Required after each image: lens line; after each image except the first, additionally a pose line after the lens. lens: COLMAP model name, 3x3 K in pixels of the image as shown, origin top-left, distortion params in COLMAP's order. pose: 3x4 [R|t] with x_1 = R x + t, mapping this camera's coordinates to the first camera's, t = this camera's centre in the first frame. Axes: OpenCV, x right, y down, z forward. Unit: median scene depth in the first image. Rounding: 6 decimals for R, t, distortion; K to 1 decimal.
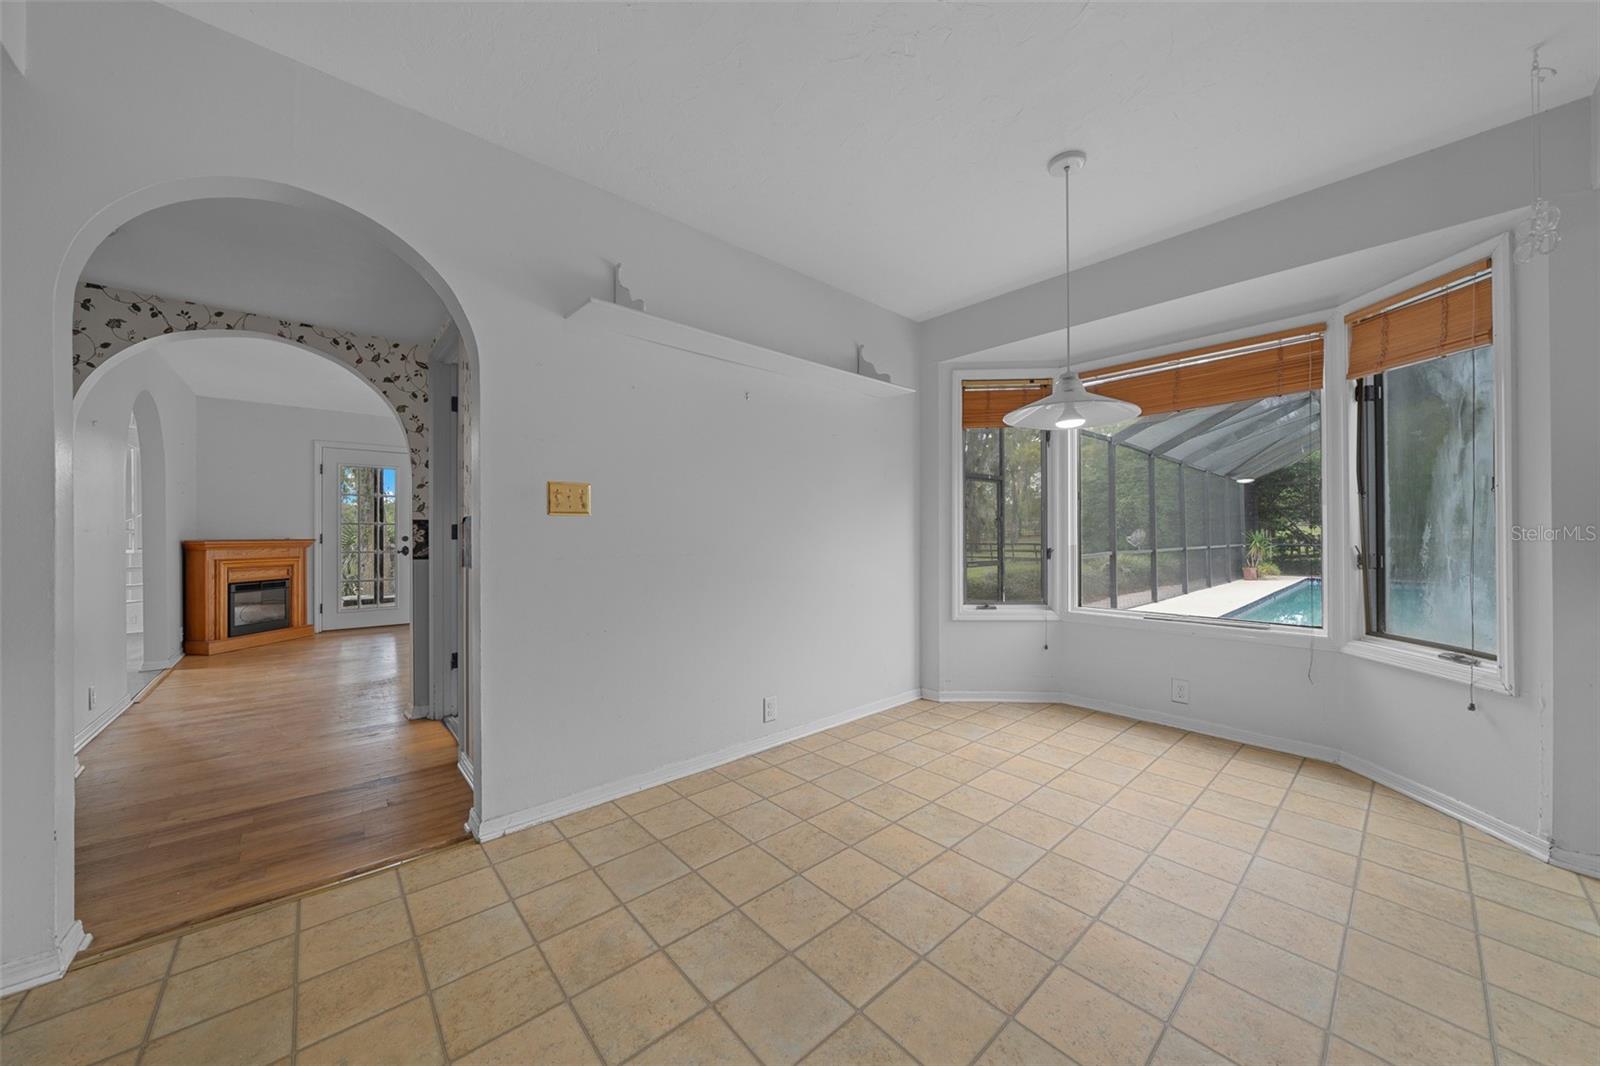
lens RADIAL K [[546.5, 0, 798.8], [0, 546.5, 531.4], [0, 0, 1]] dist [-0.006721, 0.000263]
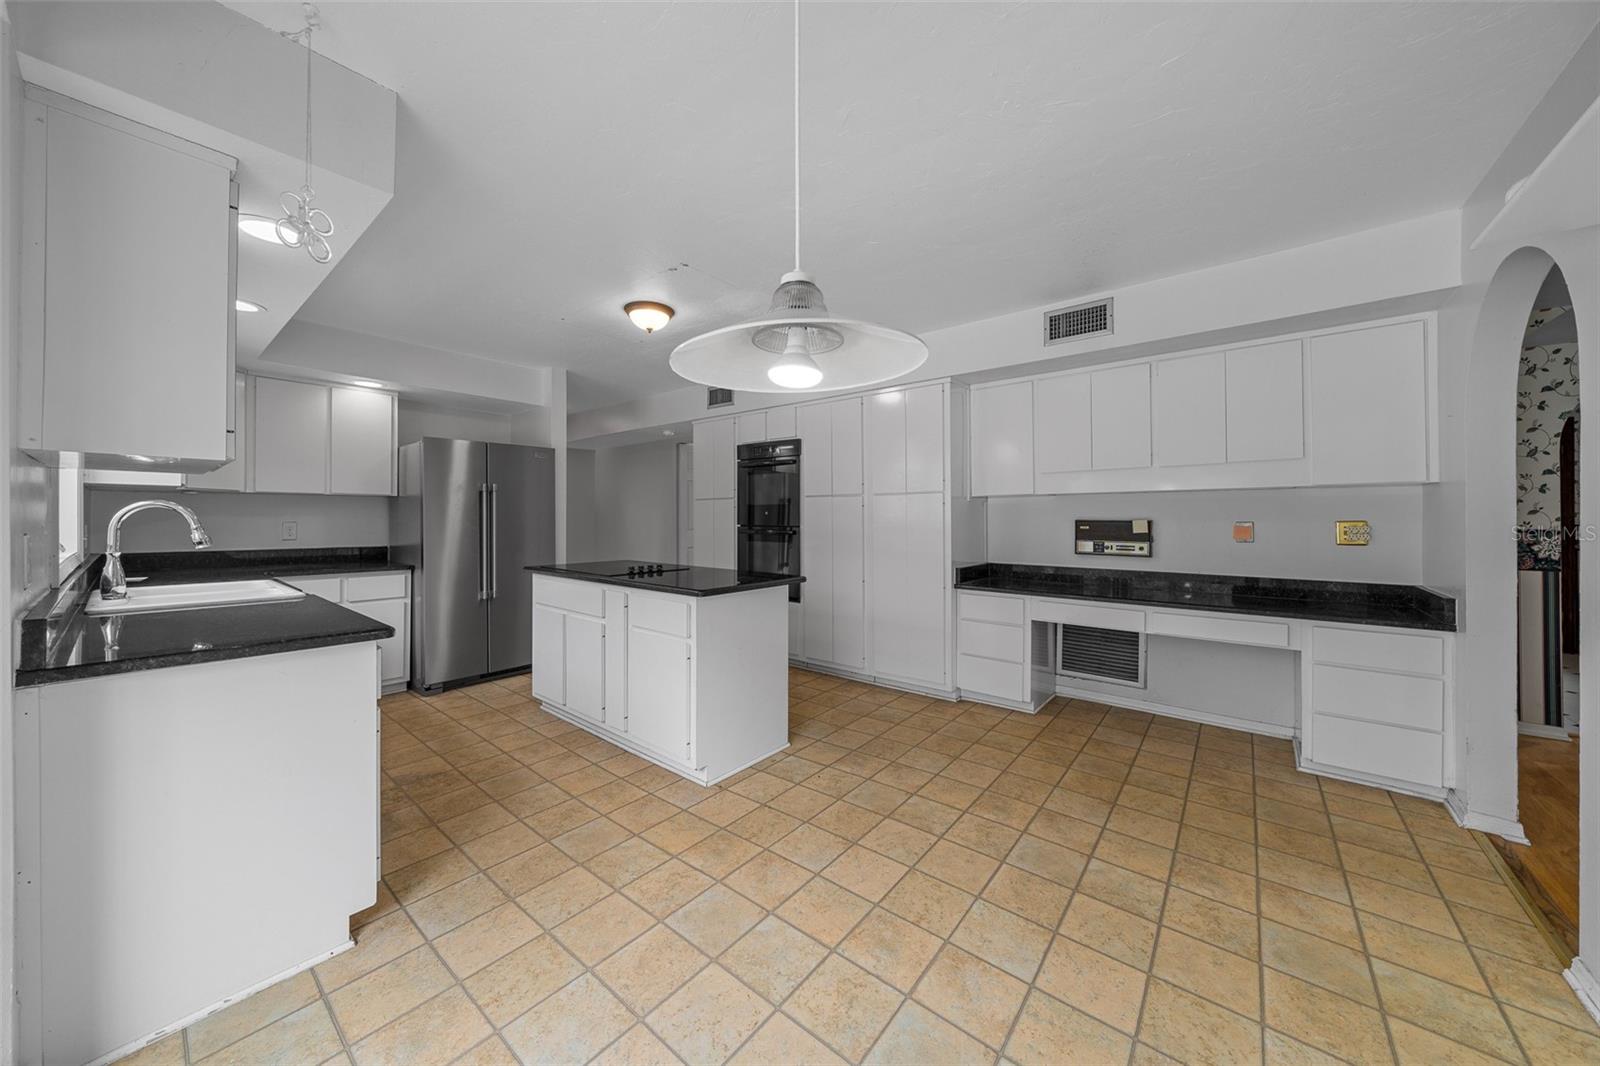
lens RADIAL K [[546.5, 0, 806.5], [0, 546.5, 516.1], [0, 0, 1]] dist [-0.006721, 0.000263]
pose [[-0.983587, -0.000274, -0.180434, 0.821828], [0.000708, 0.999985, -0.005375, -0.100894], [0.180433, -0.005414, -0.983572, 2.106801]]
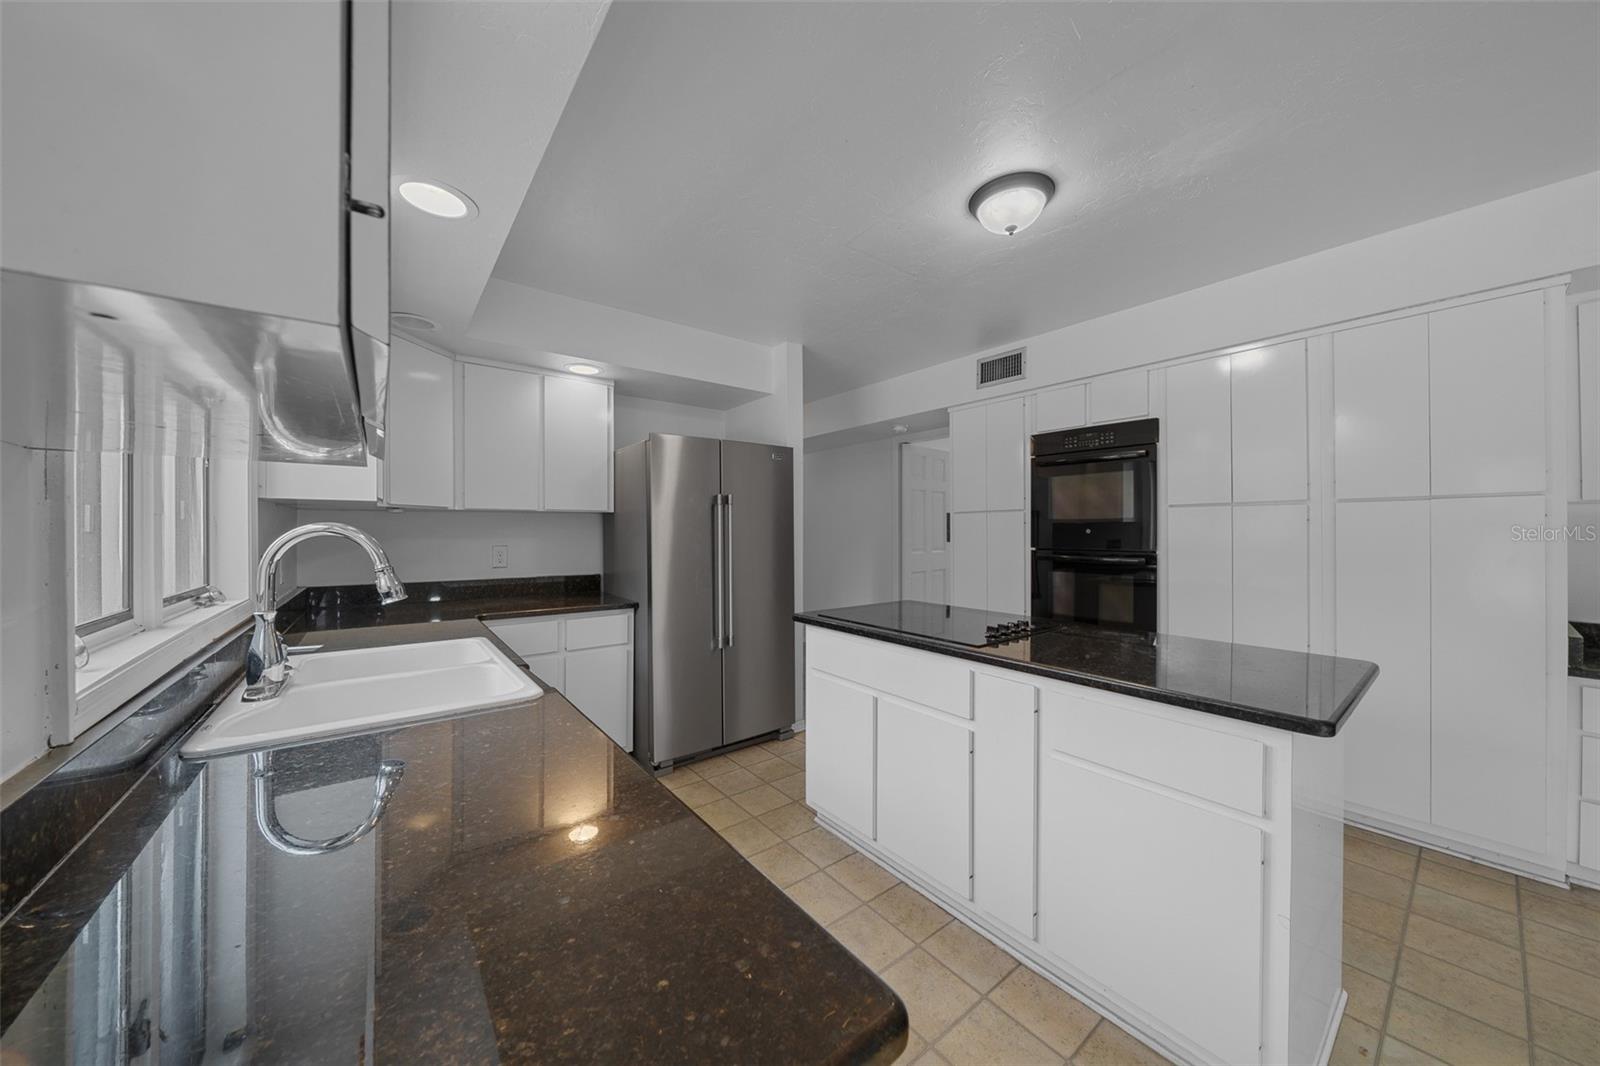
lens RADIAL K [[546.5, 0, 802.1], [0, 546.5, 531.8], [0, 0, 1]] dist [-0.006721, 0.000263]
pose [[-0.998409, 0.003473, 0.056271, 1.507091], [0.003394, 0.999993, -0.001488, -0.135697], [-0.056276, -0.001294, -0.998414, 1.133559]]
